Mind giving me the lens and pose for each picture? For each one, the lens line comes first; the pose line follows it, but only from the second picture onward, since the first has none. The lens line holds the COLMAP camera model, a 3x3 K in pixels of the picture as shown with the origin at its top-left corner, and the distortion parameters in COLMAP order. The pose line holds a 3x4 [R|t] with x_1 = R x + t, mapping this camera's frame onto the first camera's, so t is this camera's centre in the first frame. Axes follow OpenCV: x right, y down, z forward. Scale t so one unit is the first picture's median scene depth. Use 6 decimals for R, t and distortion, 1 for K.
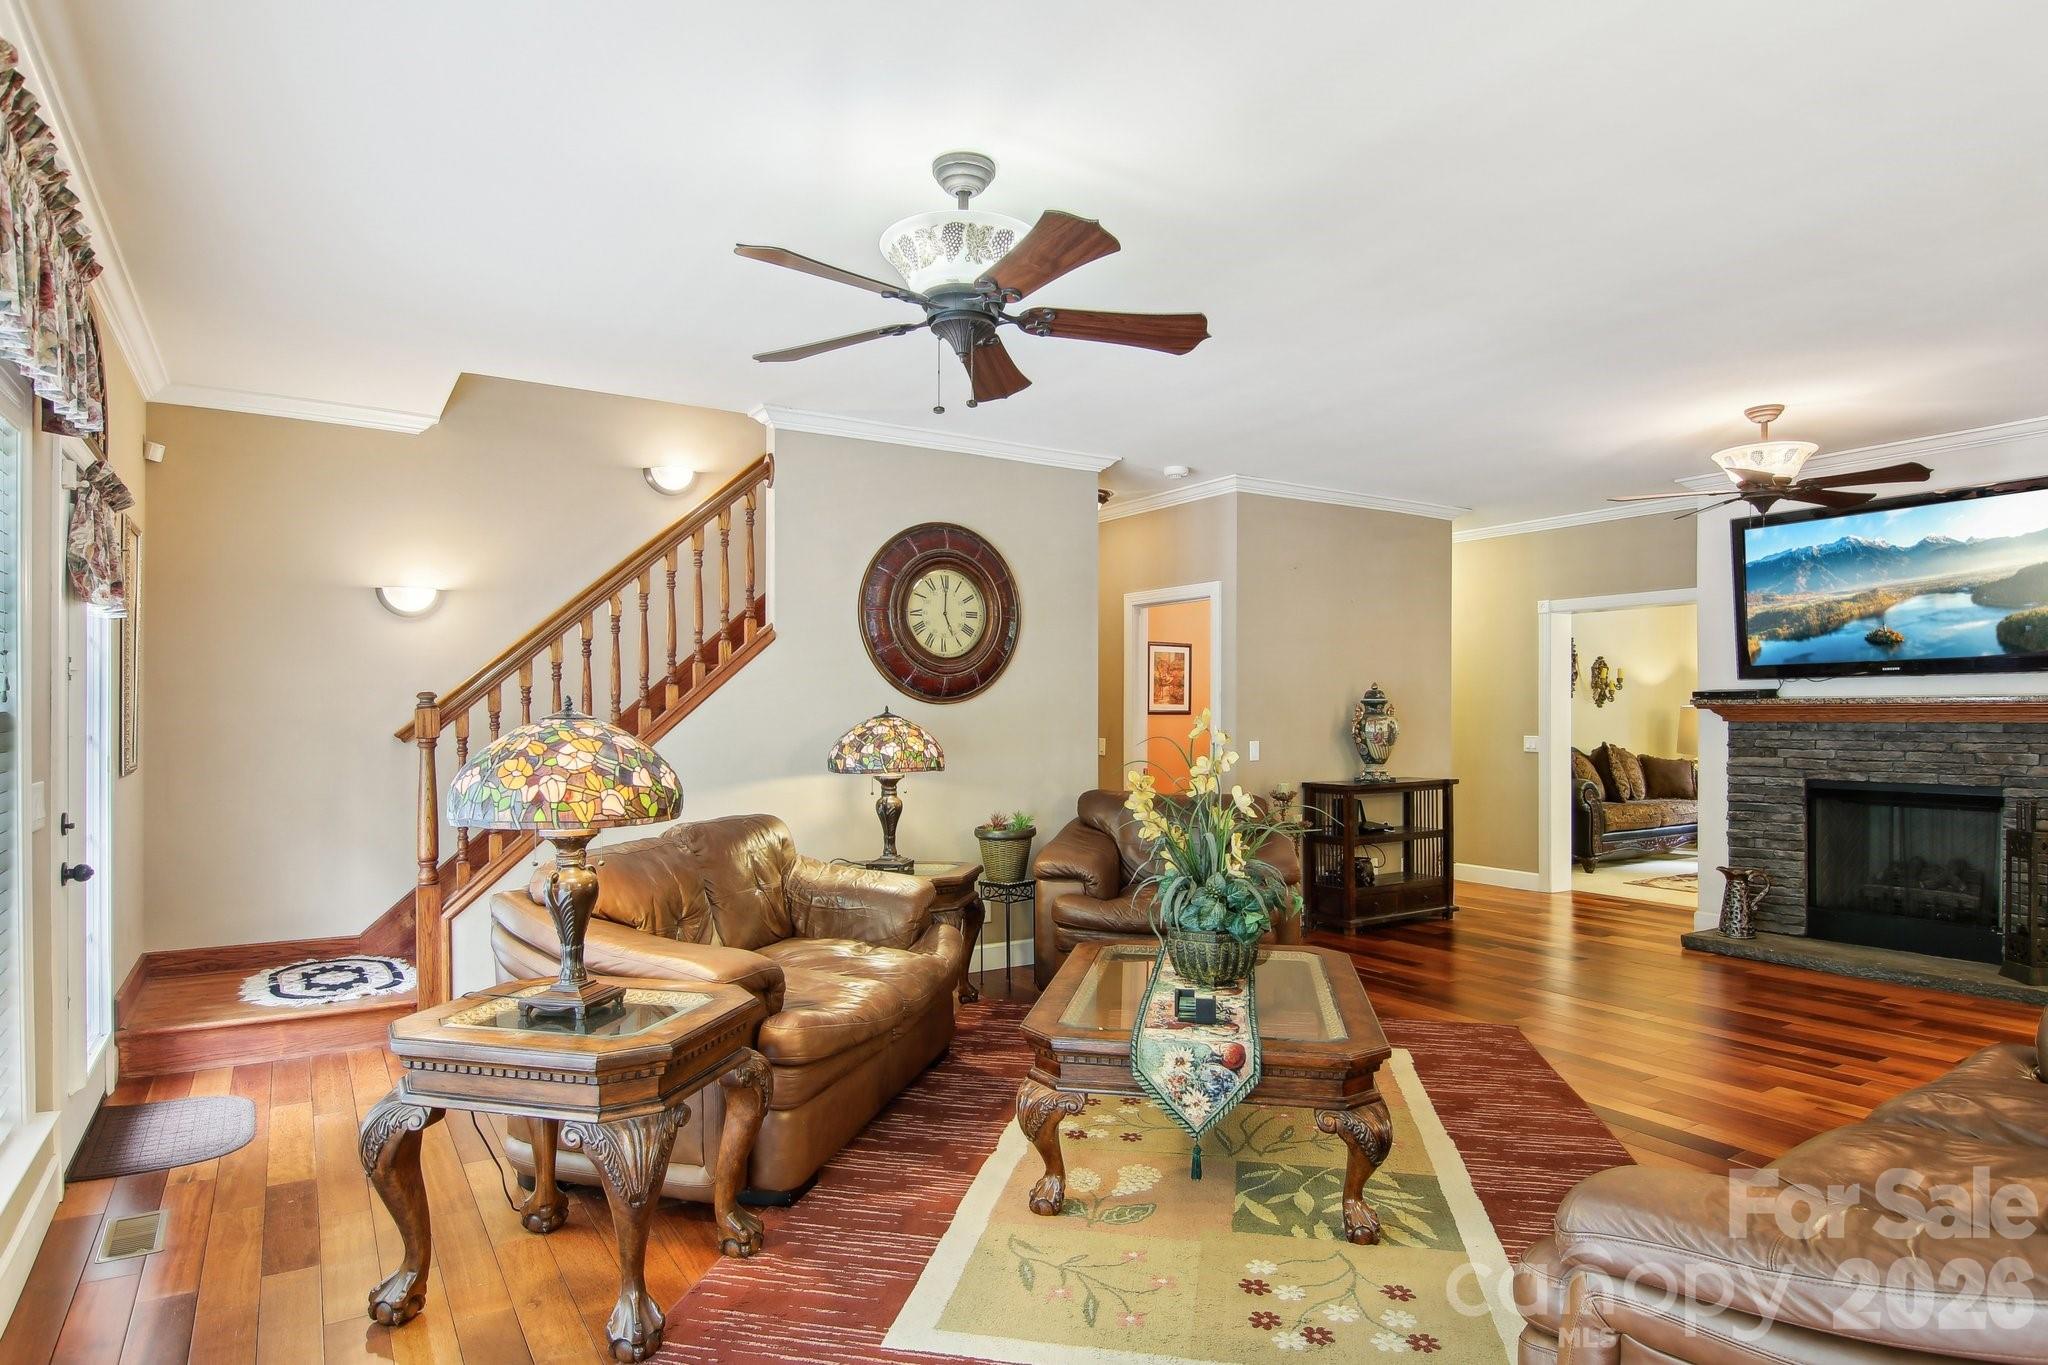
lens RADIAL K [[1137.5, 0, 1025.0], [0, 1137.5, 697.0], [0, 0, 1]] dist [0.002364, -0.019950]
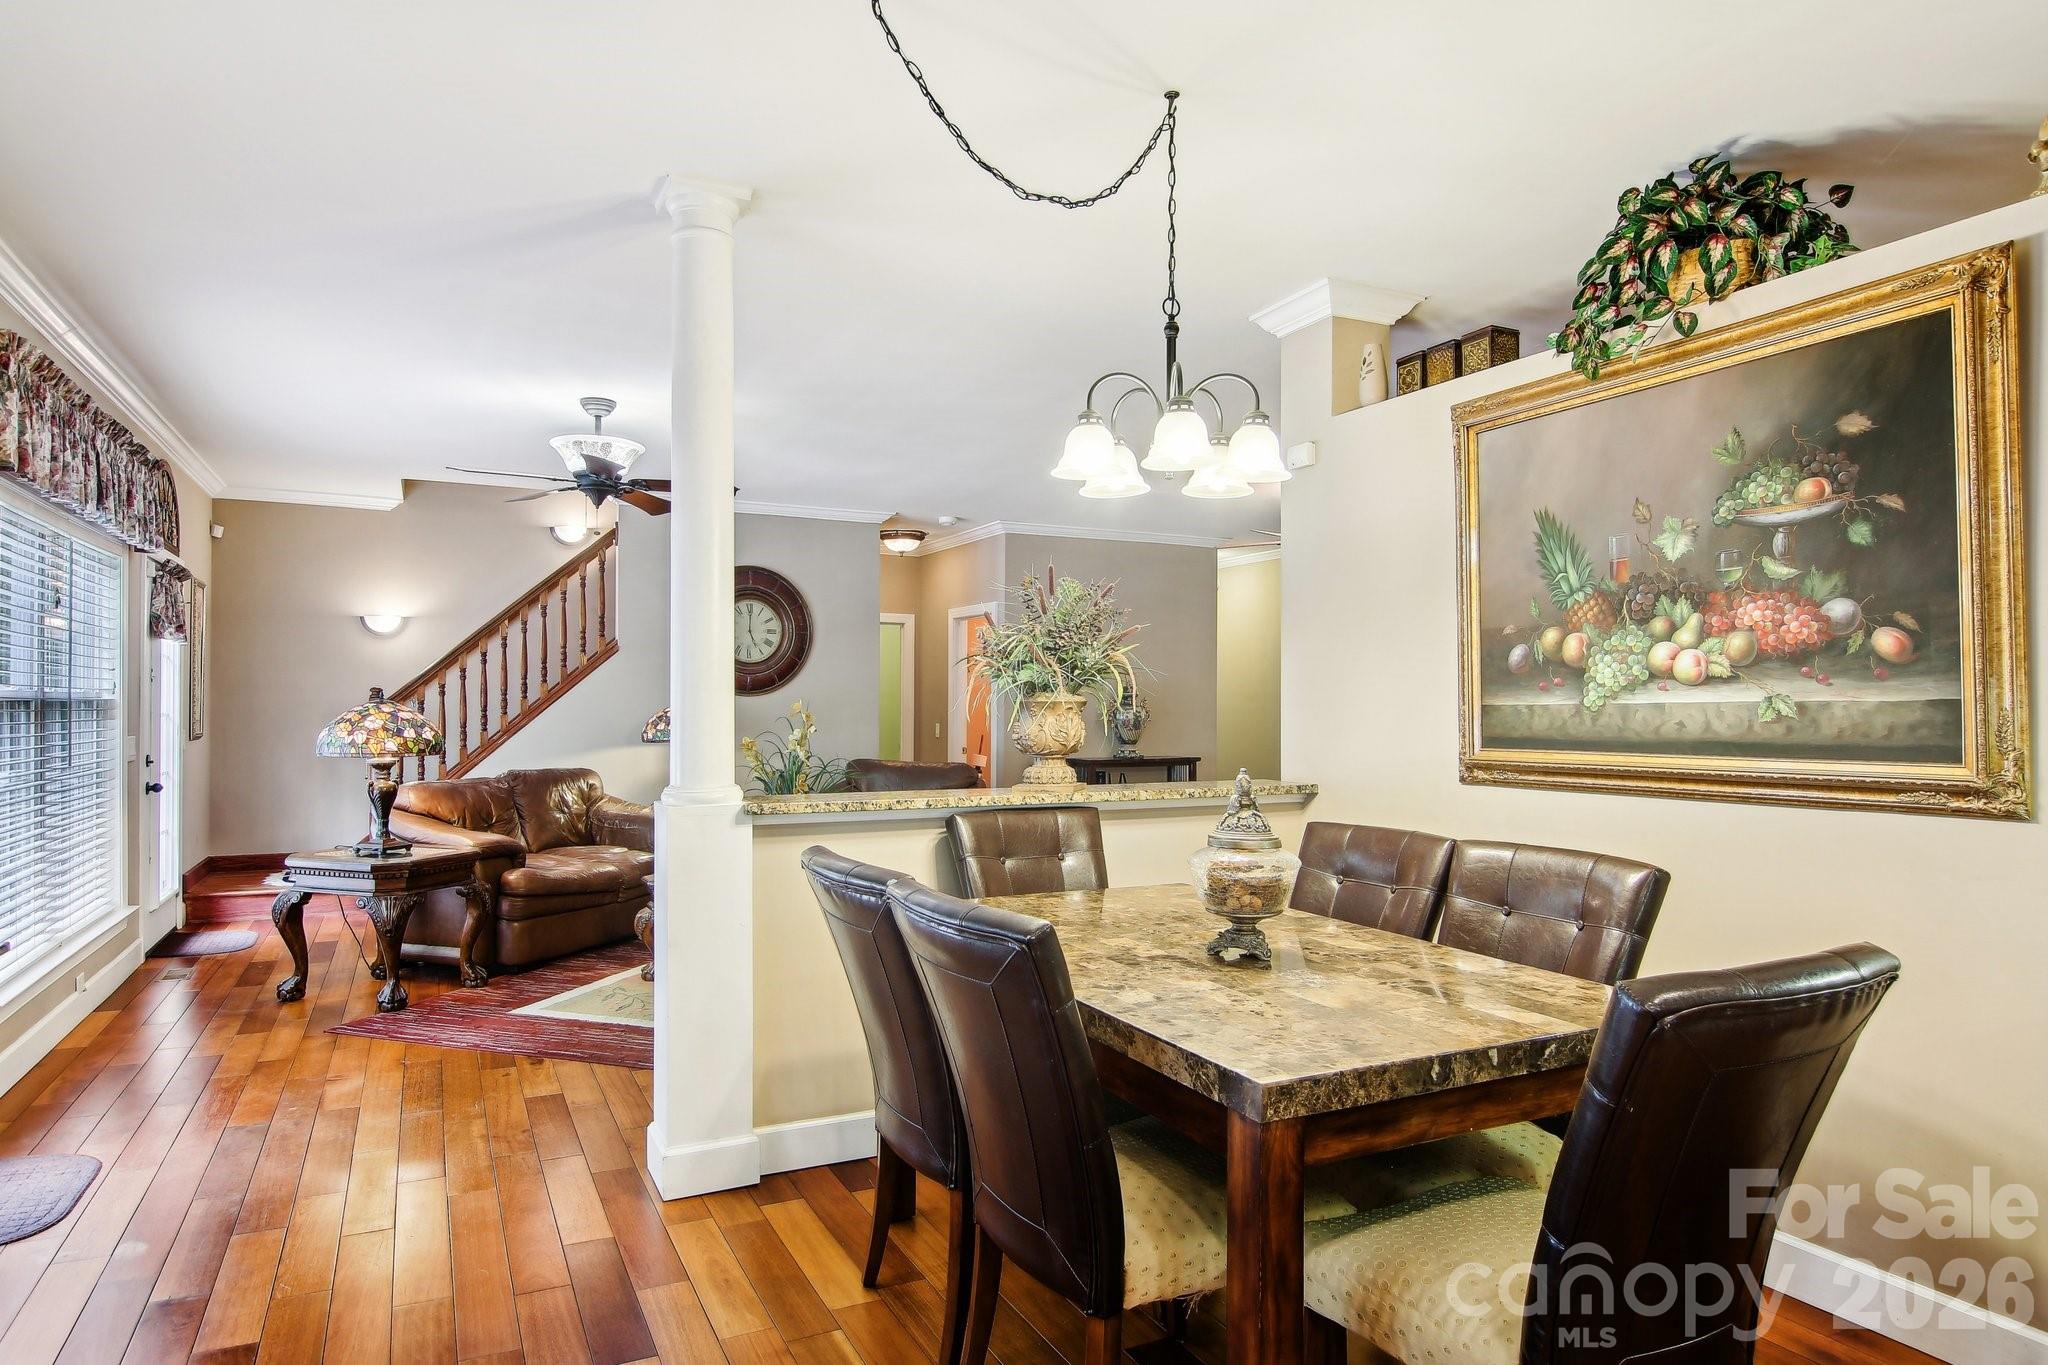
lens RADIAL K [[1192.1, 0, 1023.1], [0, 1192.1, 685.5], [0, 0, 1]] dist [-0.017017, 0.000027]
pose [[0.994965, 0.001857, -0.100206, 0.375824], [-0.002122, 0.999995, -0.002540, -0.003591], [0.100201, 0.002740, 0.994963, -0.382082]]
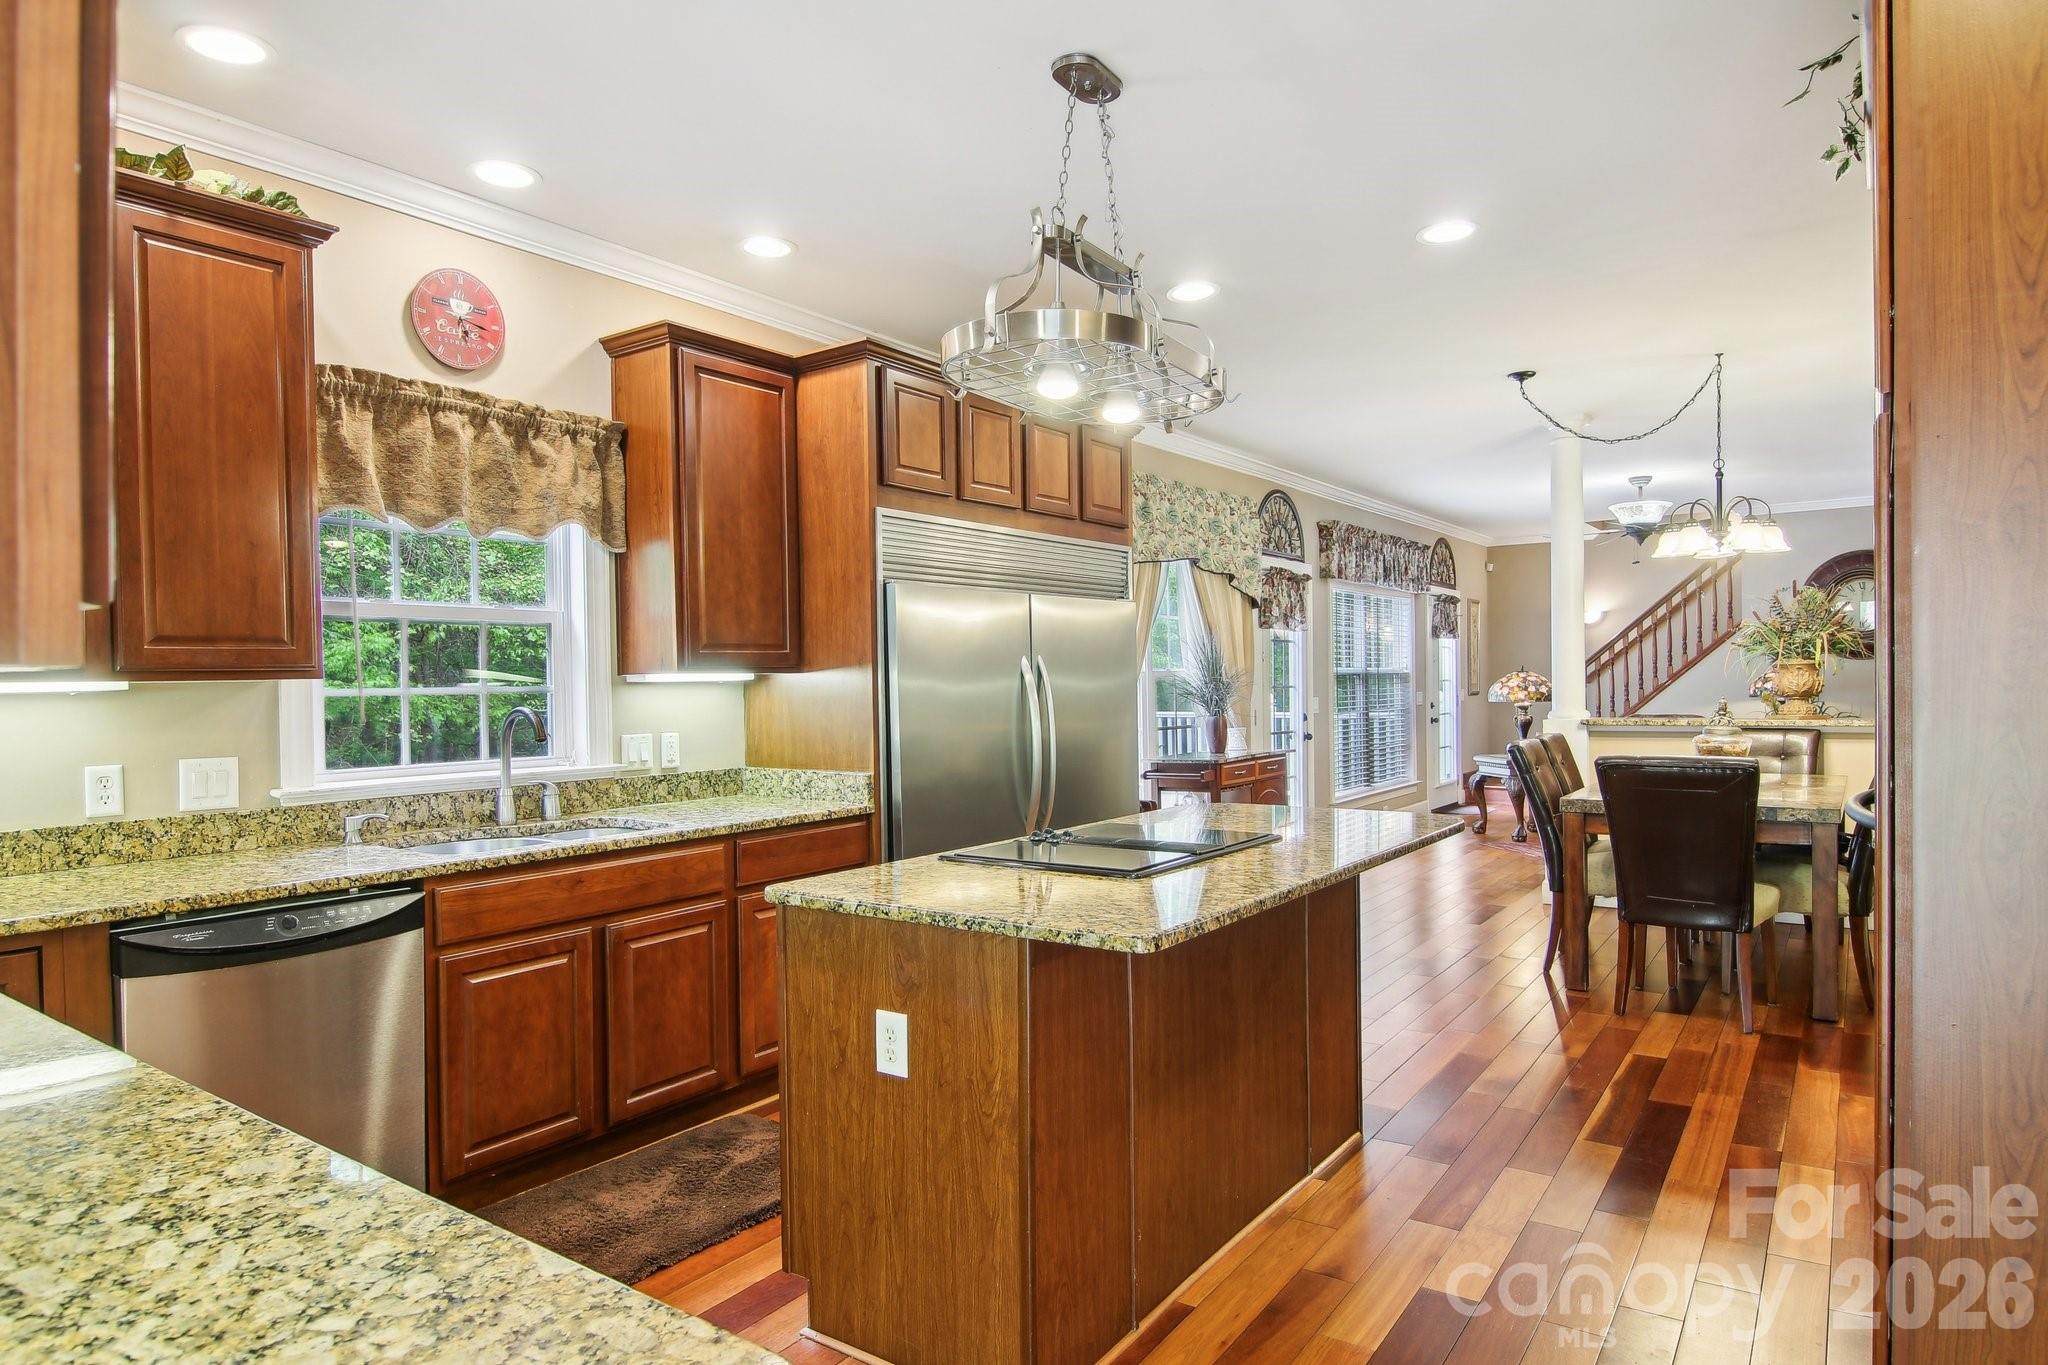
lens RADIAL K [[1186.0, 0, 1022.7], [0, 1186.0, 695.5], [0, 0, 1]] dist [0.003879, -0.019618]
pose [[0.376870, 0.005898, -0.926247, 0.987452], [0.024585, 0.999564, 0.016368, -0.002765], [0.925940, -0.028940, 0.376560, -0.734987]]
